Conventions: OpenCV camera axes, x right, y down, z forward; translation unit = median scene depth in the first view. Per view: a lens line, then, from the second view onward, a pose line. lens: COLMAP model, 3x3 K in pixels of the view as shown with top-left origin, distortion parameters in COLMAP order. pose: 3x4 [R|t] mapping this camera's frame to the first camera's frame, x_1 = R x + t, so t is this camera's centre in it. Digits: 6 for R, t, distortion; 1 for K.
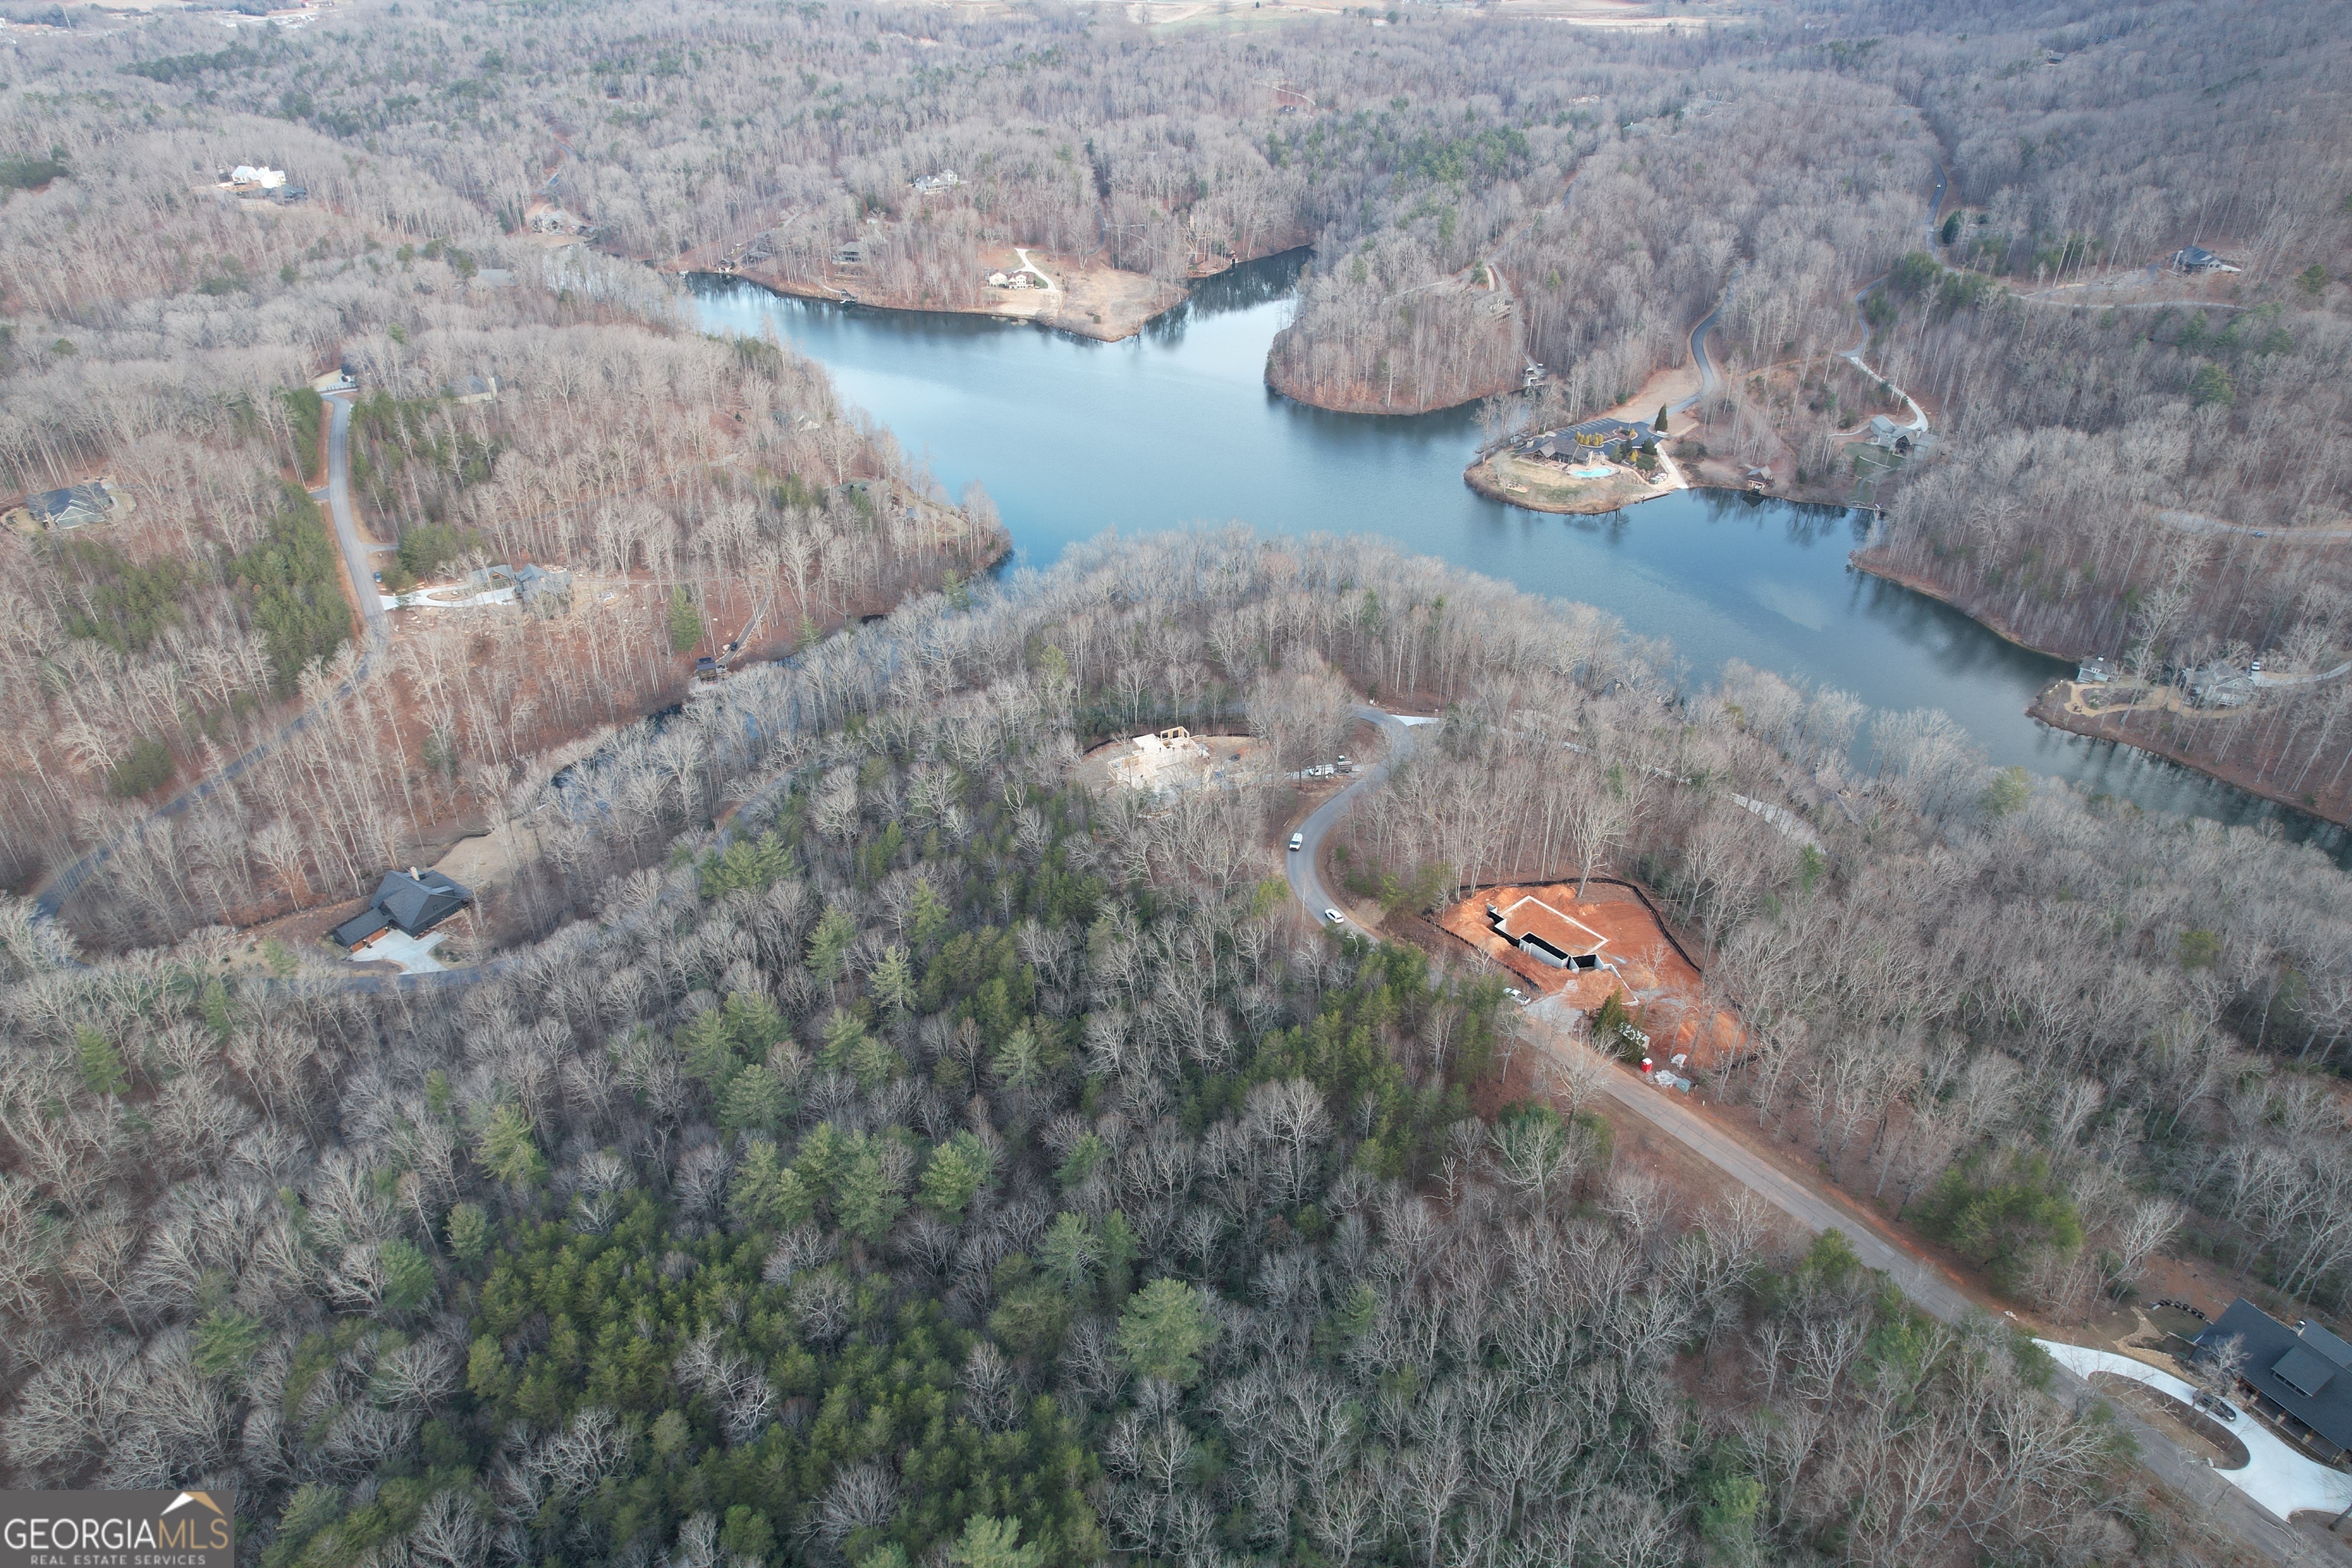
lens RADIAL K [[1485.6, 0, 1176.0], [0, 1485.6, 784.0], [0, 0, 1]] dist [-0.046003, -0.001436]
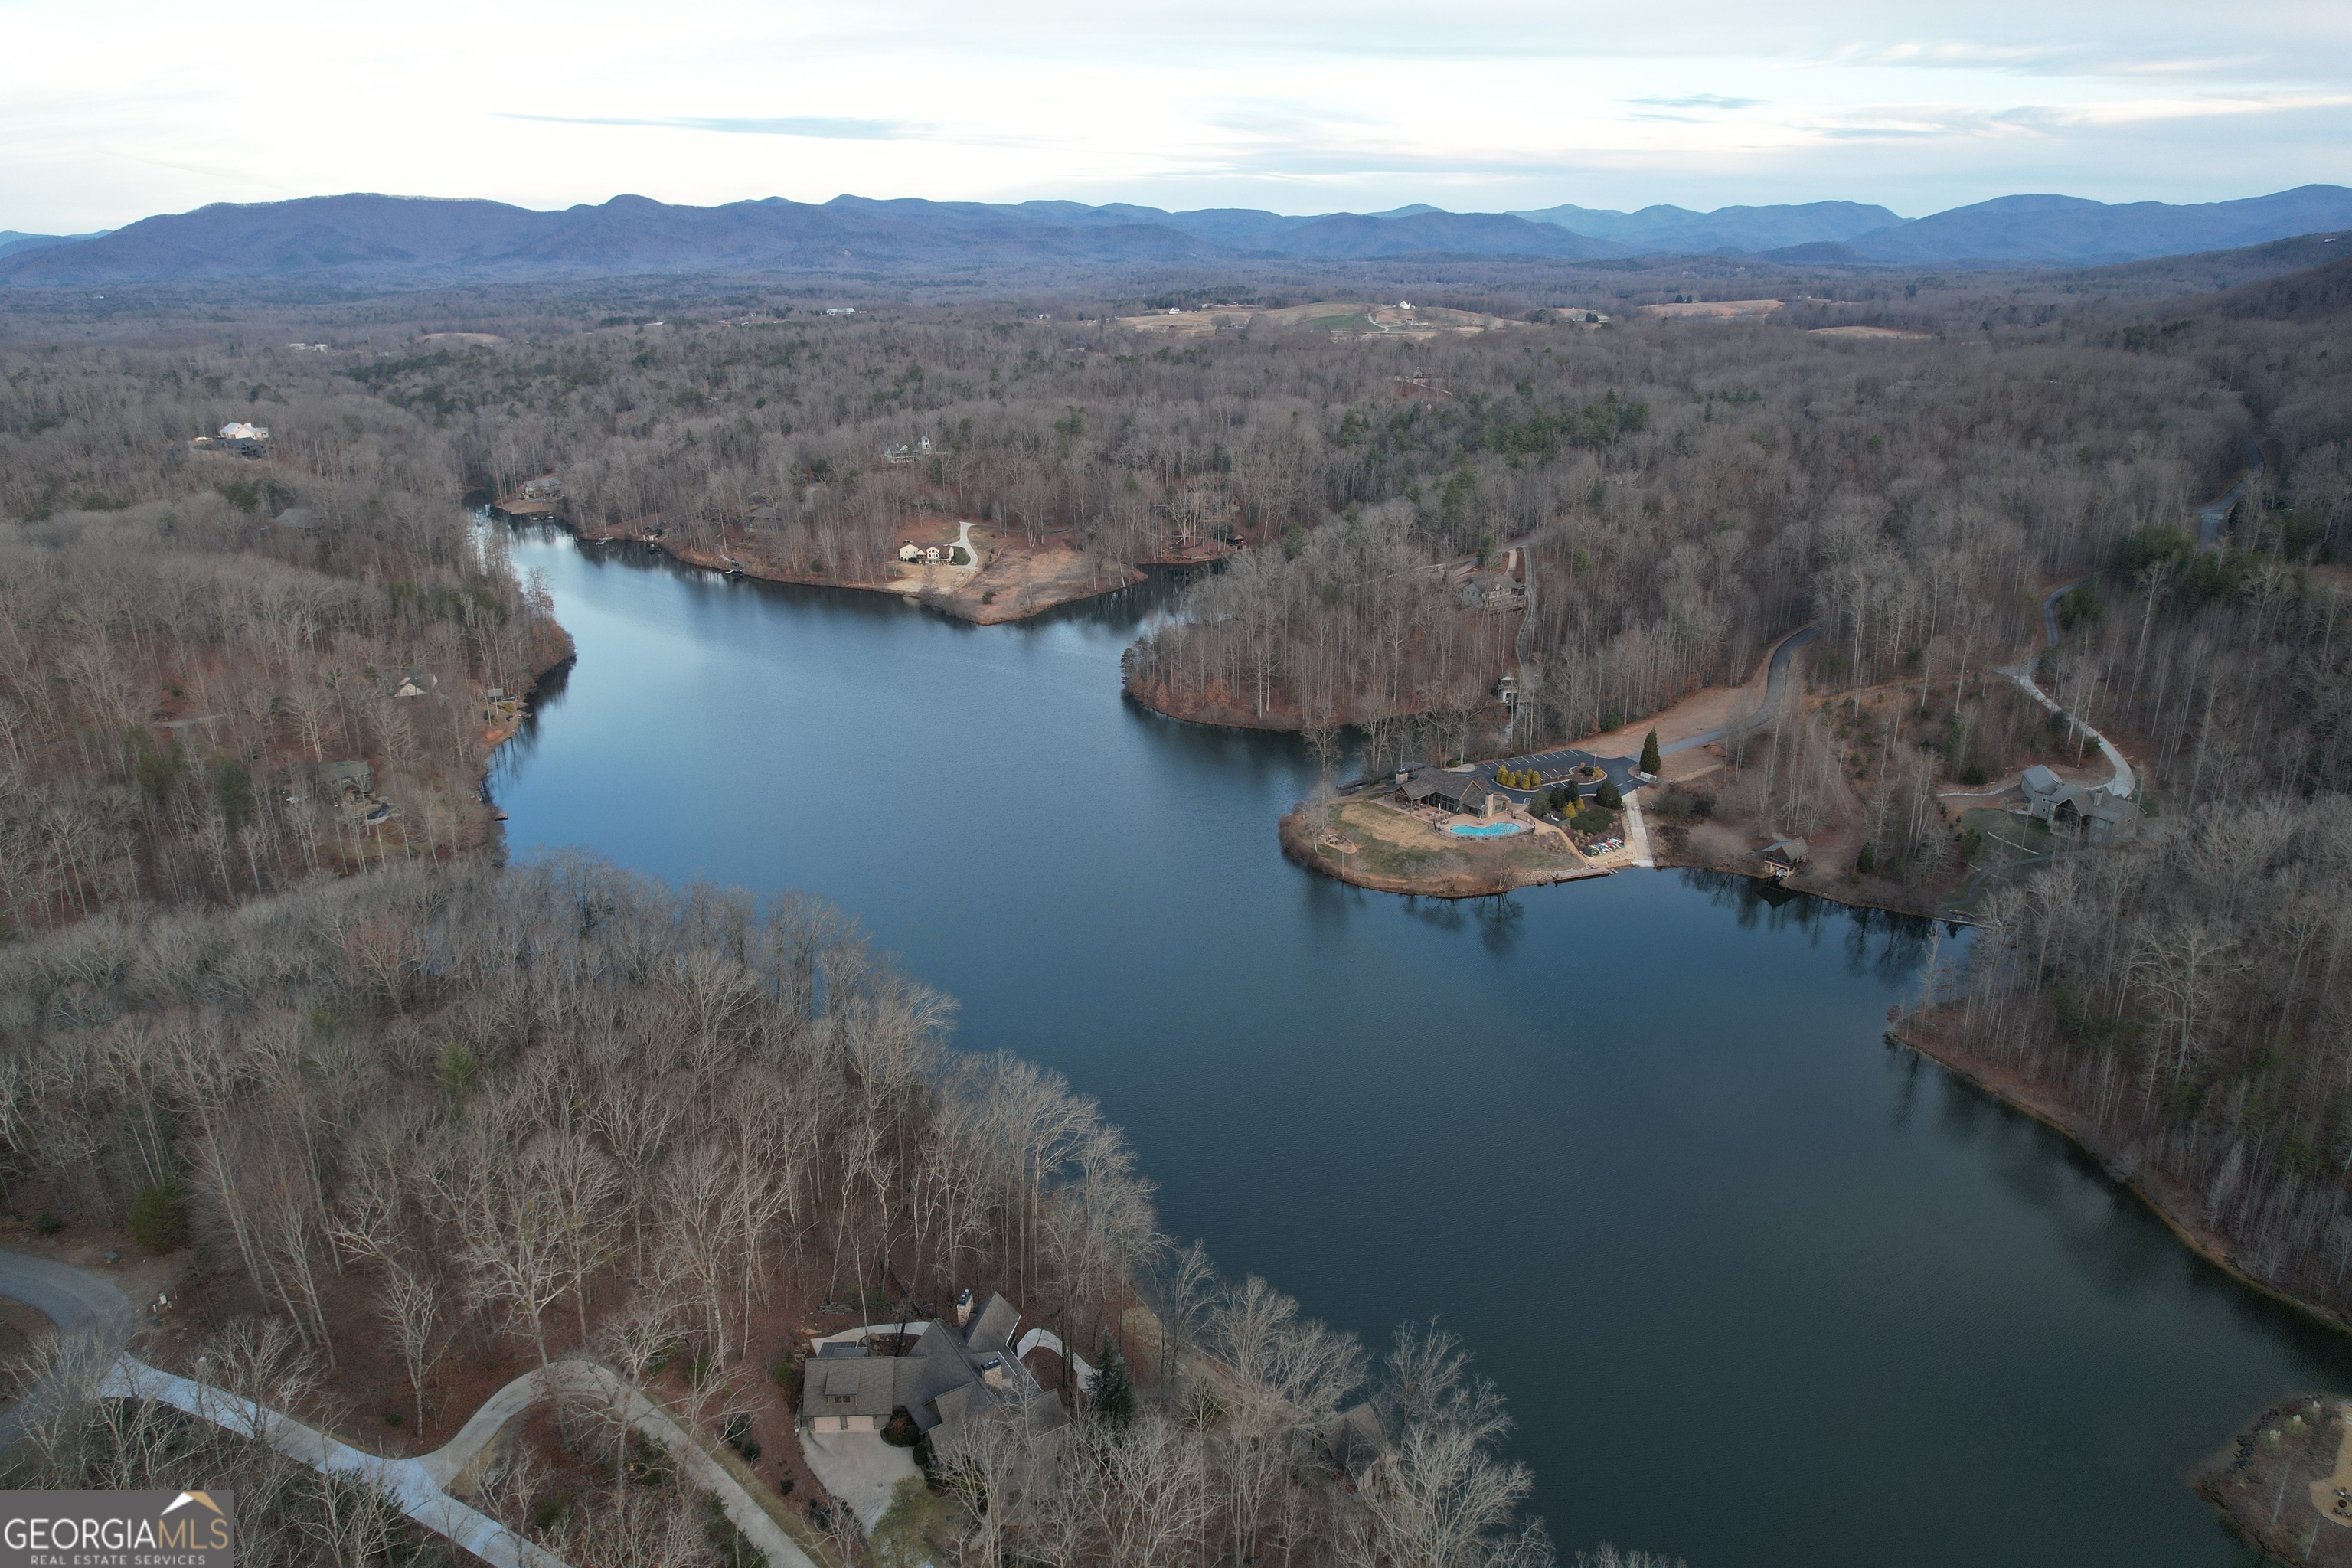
lens RADIAL K [[1514.6, 0, 1175.7], [0, 1514.6, 732.3], [0, 0, 1]] dist [-0.106559, 0.103351]
pose [[0.969672, 0.057040, -0.237663, 0.282127], [-0.117814, 0.961043, -0.250033, -0.077513], [0.214142, 0.270450, 0.938616, 0.371118]]
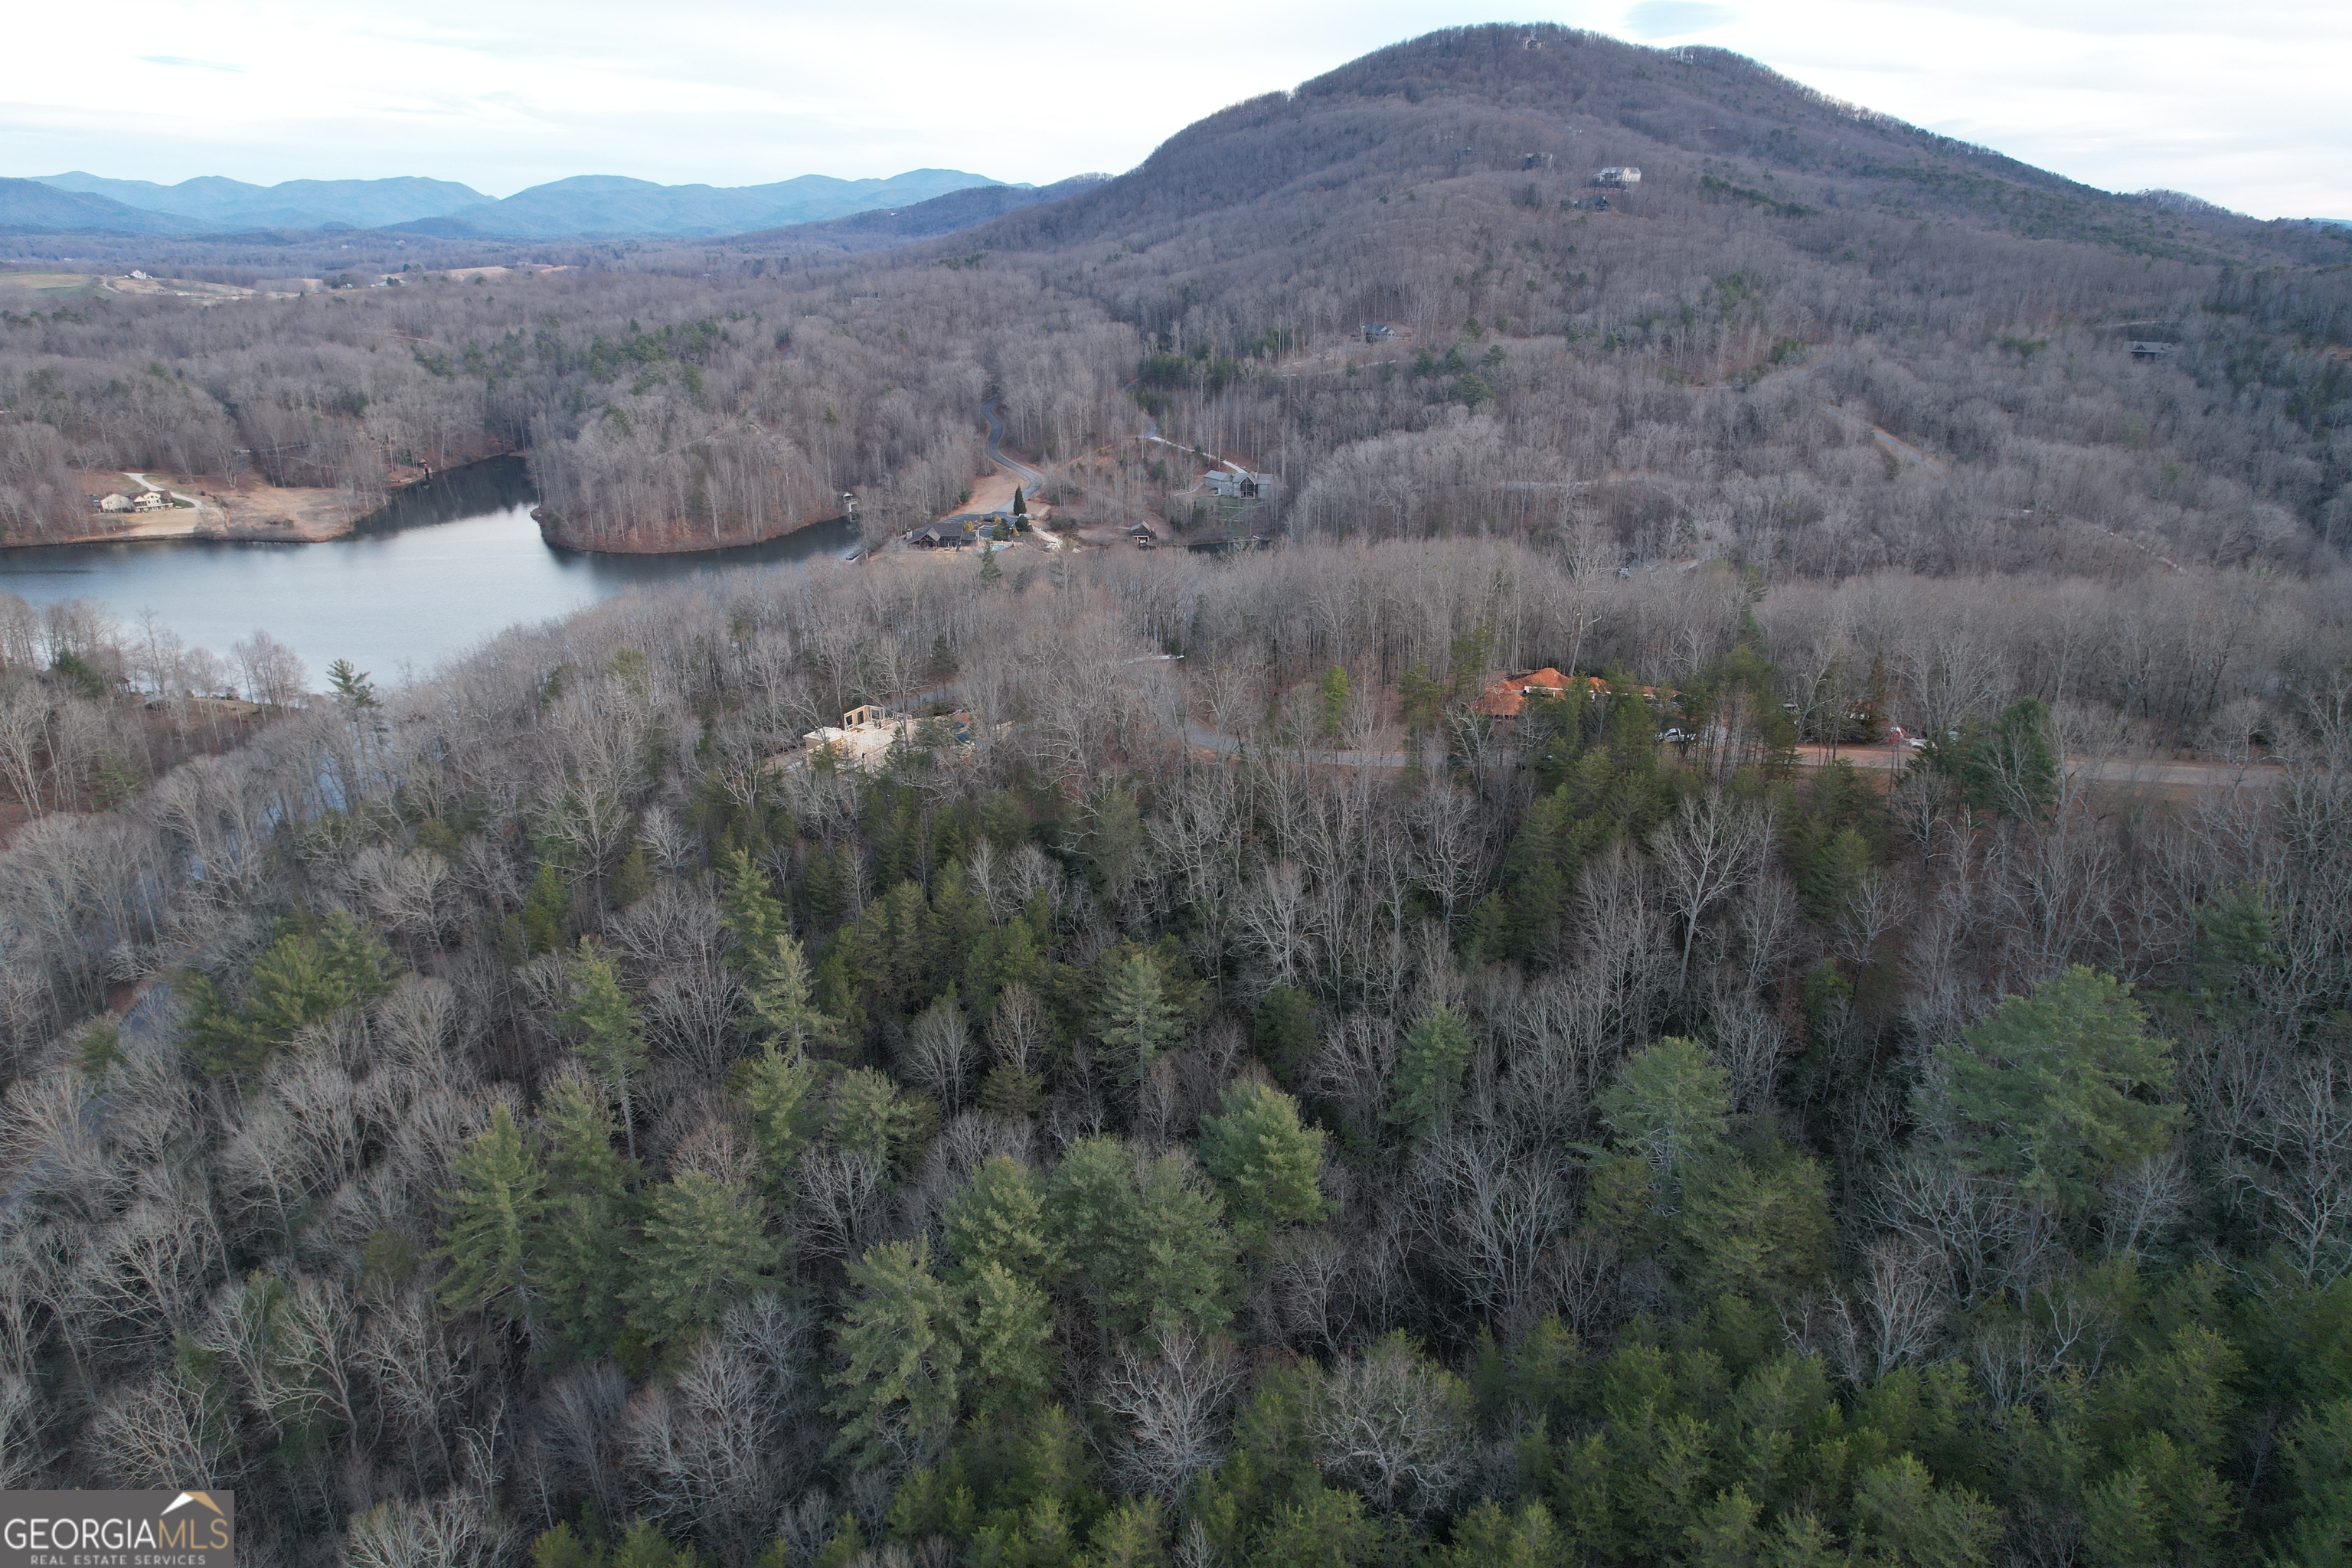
lens RADIAL K [[1514.6, 0, 1175.7], [0, 1514.6, 732.3], [0, 0, 1]] dist [-0.106559, 0.103351]
pose [[0.815289, -0.186247, 0.548285, -0.145519], [0.315342, 0.936946, -0.150635, 0.067993], [-0.485658, 0.295709, 0.822613, 0.194360]]
